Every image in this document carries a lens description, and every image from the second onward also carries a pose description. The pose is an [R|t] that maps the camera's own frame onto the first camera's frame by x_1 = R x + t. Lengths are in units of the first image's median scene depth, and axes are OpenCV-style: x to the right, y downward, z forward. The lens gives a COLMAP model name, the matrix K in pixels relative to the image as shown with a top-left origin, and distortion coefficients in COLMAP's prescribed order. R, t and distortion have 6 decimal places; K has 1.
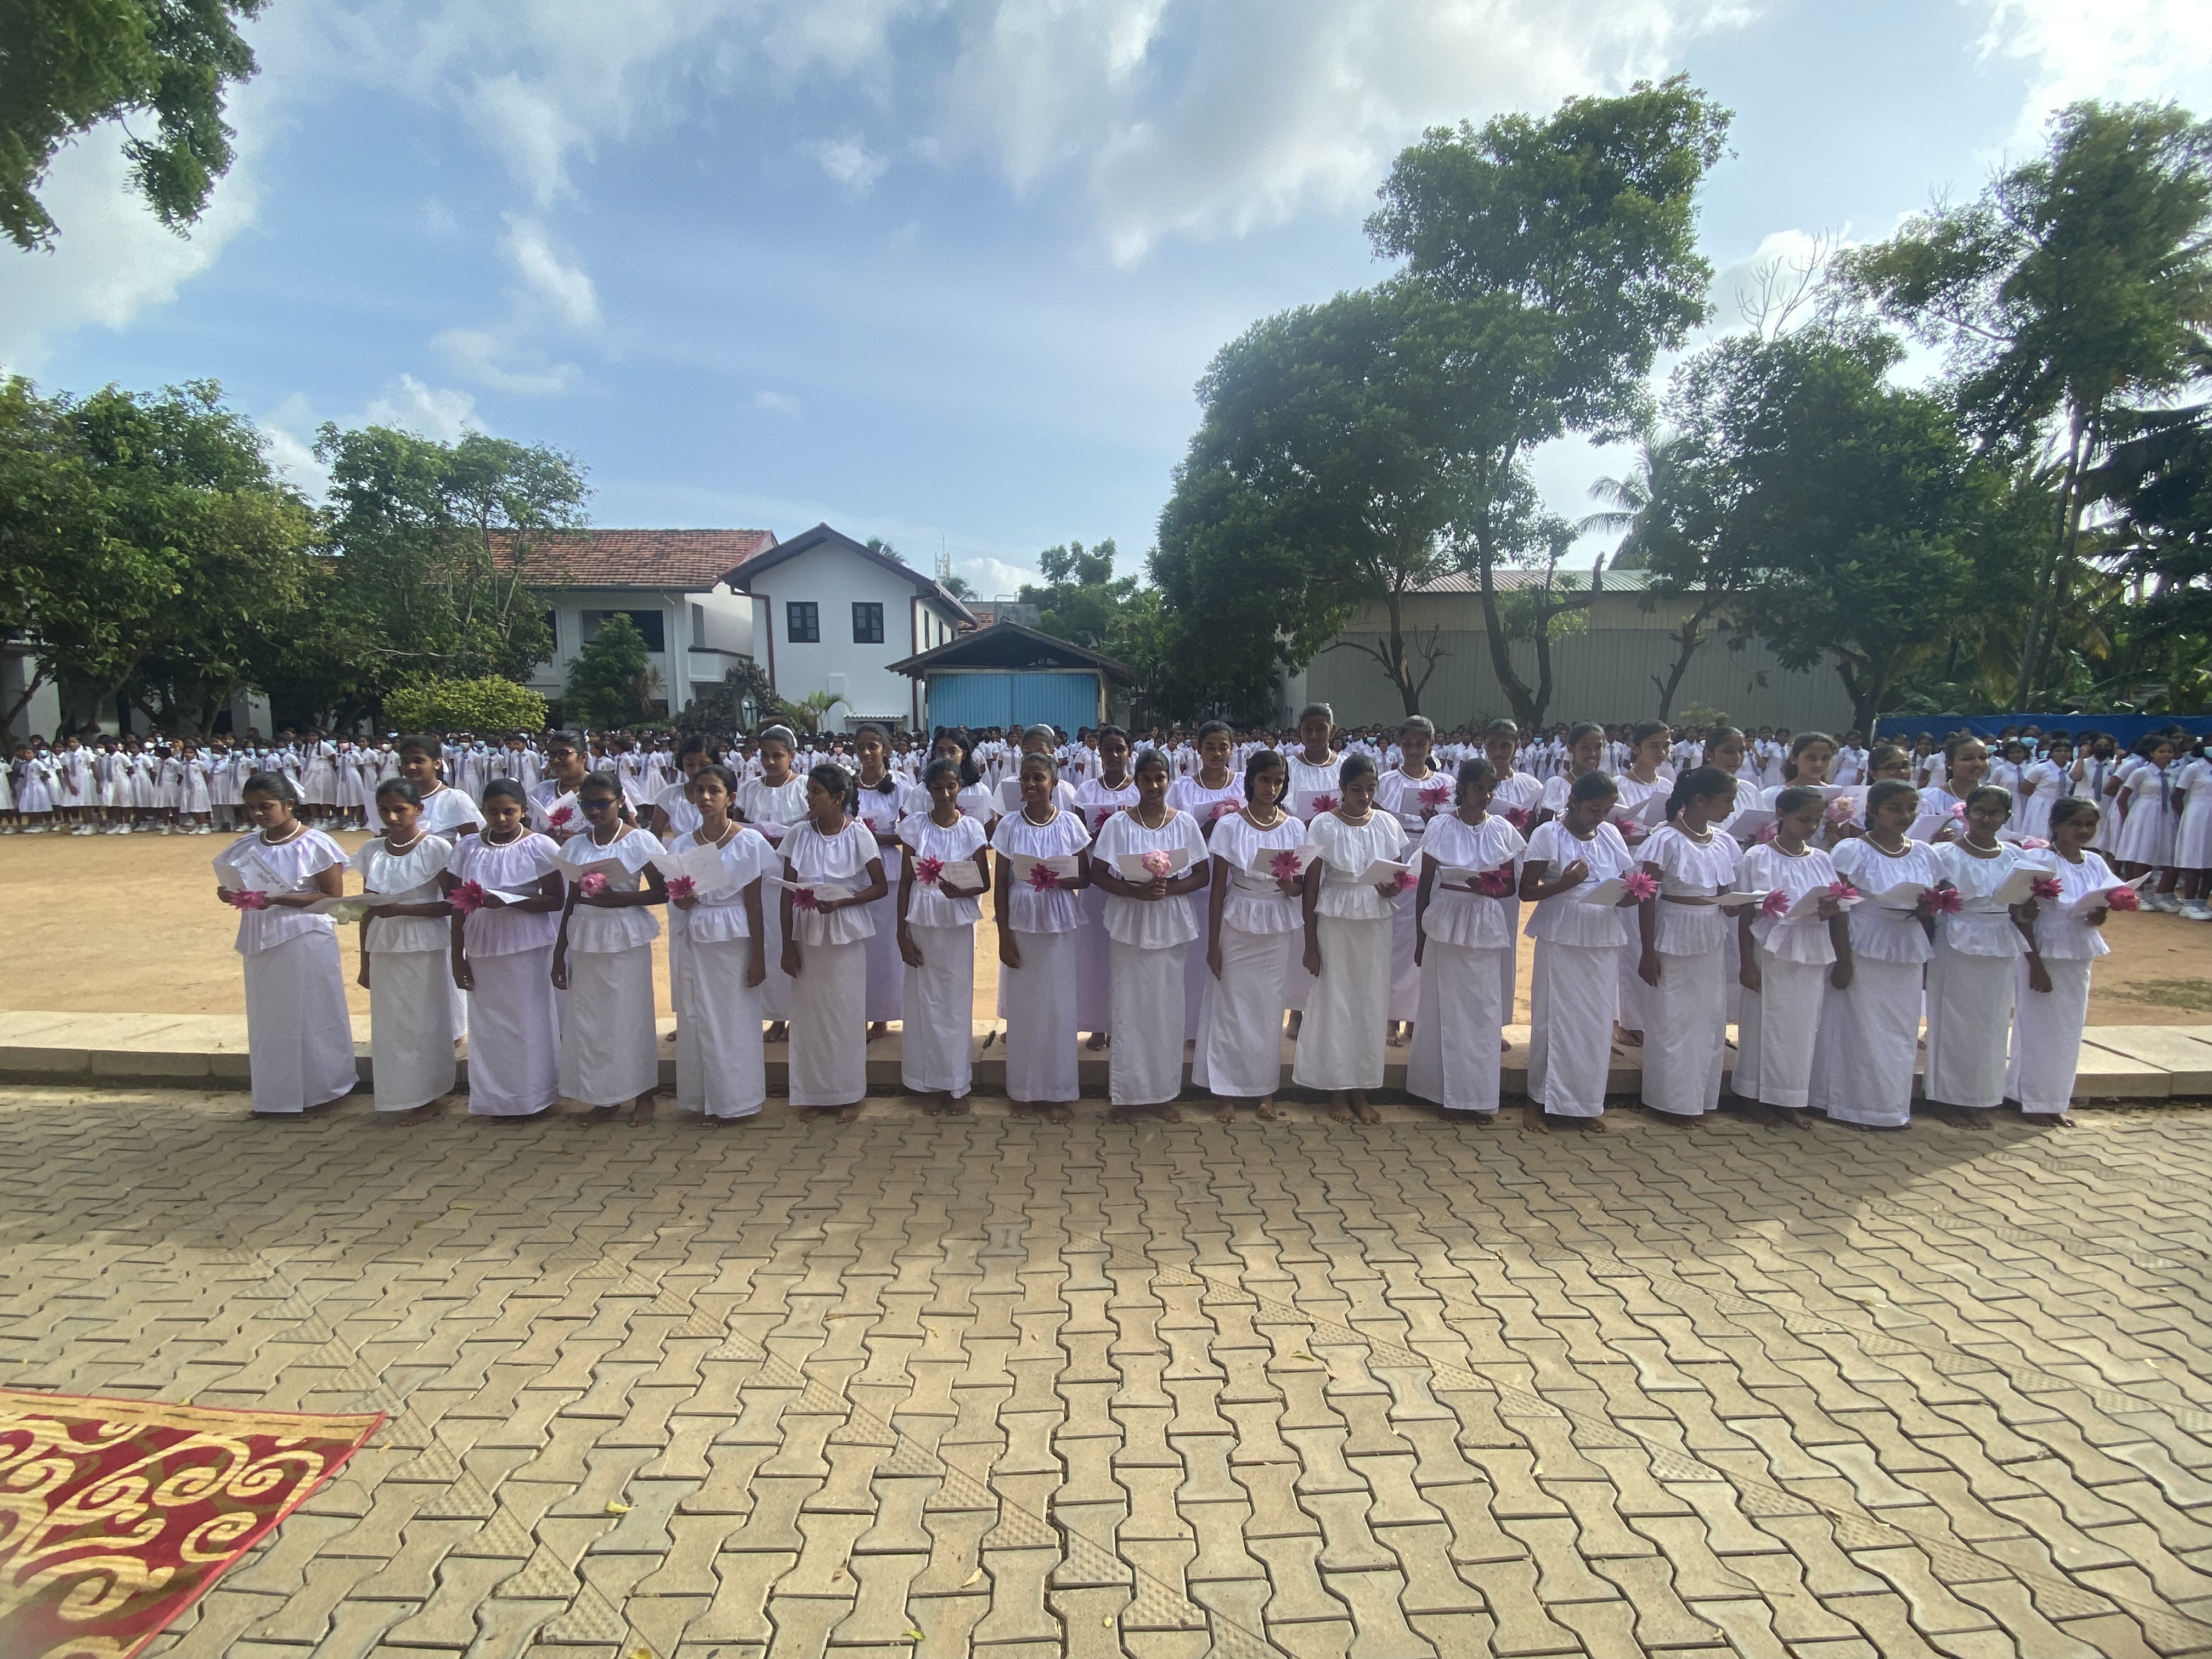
lens RADIAL K [[944.2, 0, 1111.7], [0, 944.2, 810.5], [0, 0, 1]] dist [-0.008128, -0.008782]
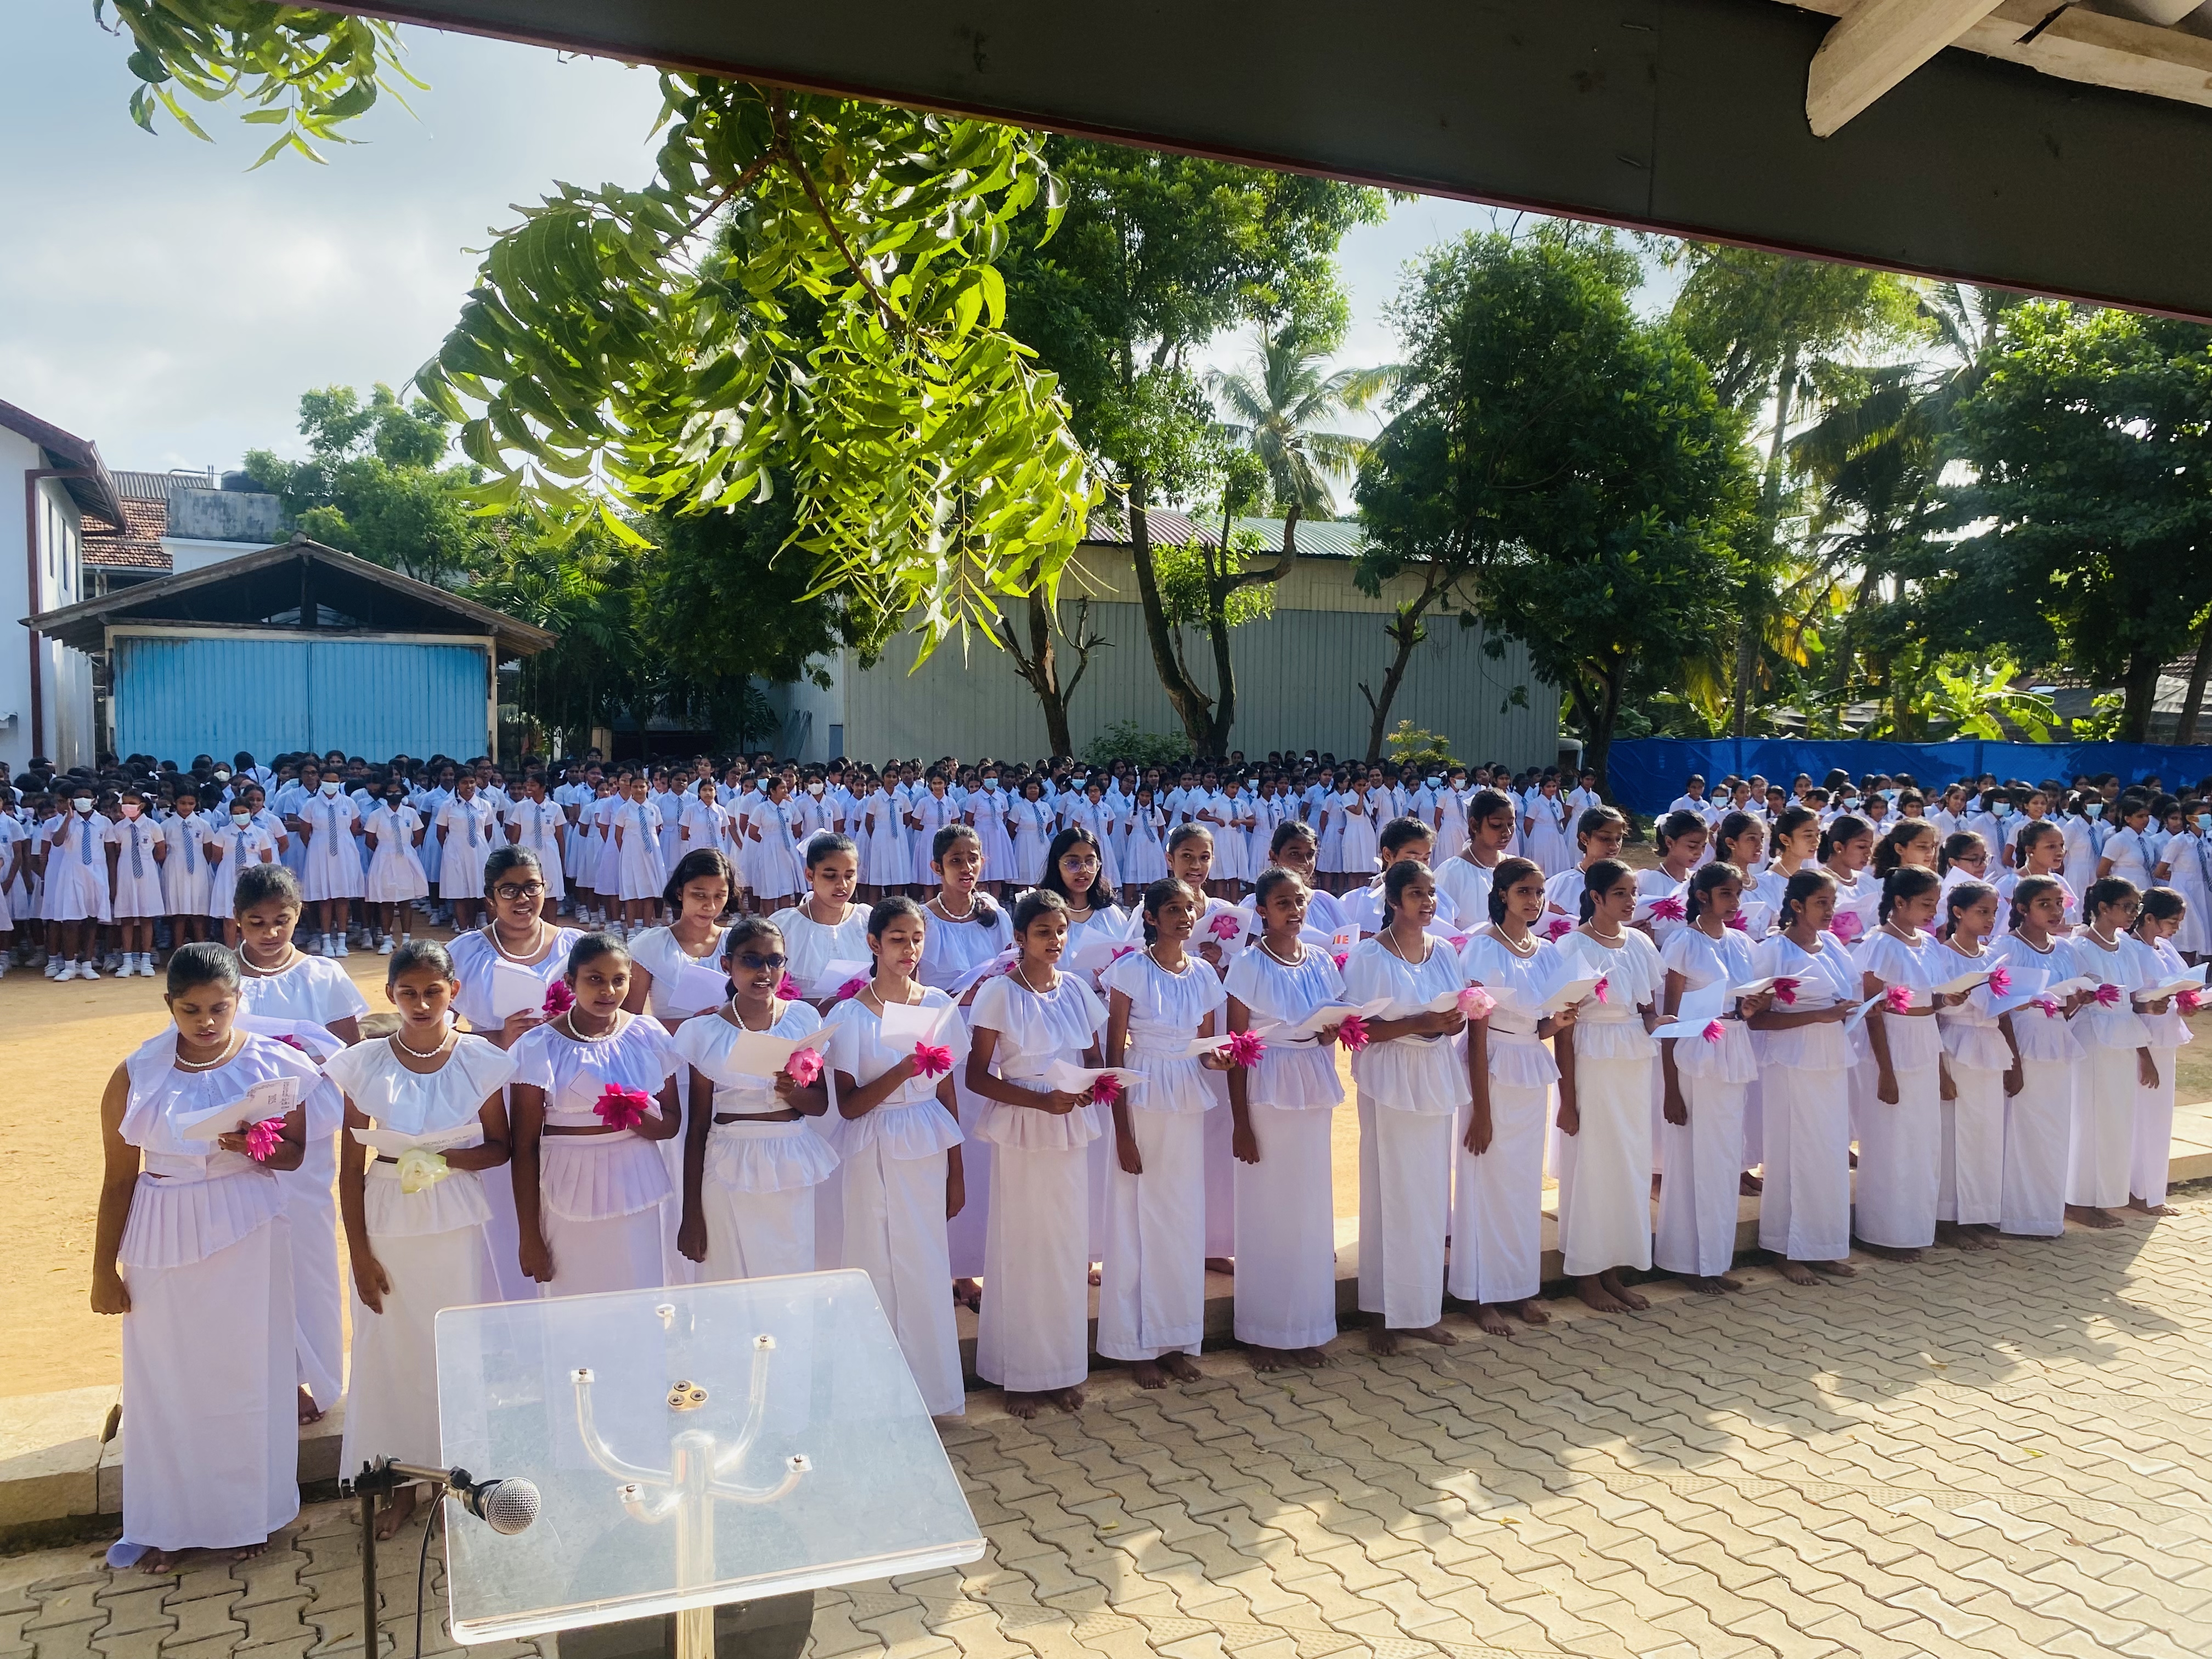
lens RADIAL K [[1782.6, 0, 1101.4], [0, 1782.6, 808.8], [0, 0, 1]] dist [0.014071, -0.010292]
pose [[0.876720, -0.007035, 0.480949, -0.832393], [0.026131, 0.999113, -0.033021, -0.059302], [-0.480290, 0.041518, 0.876126, -0.144332]]
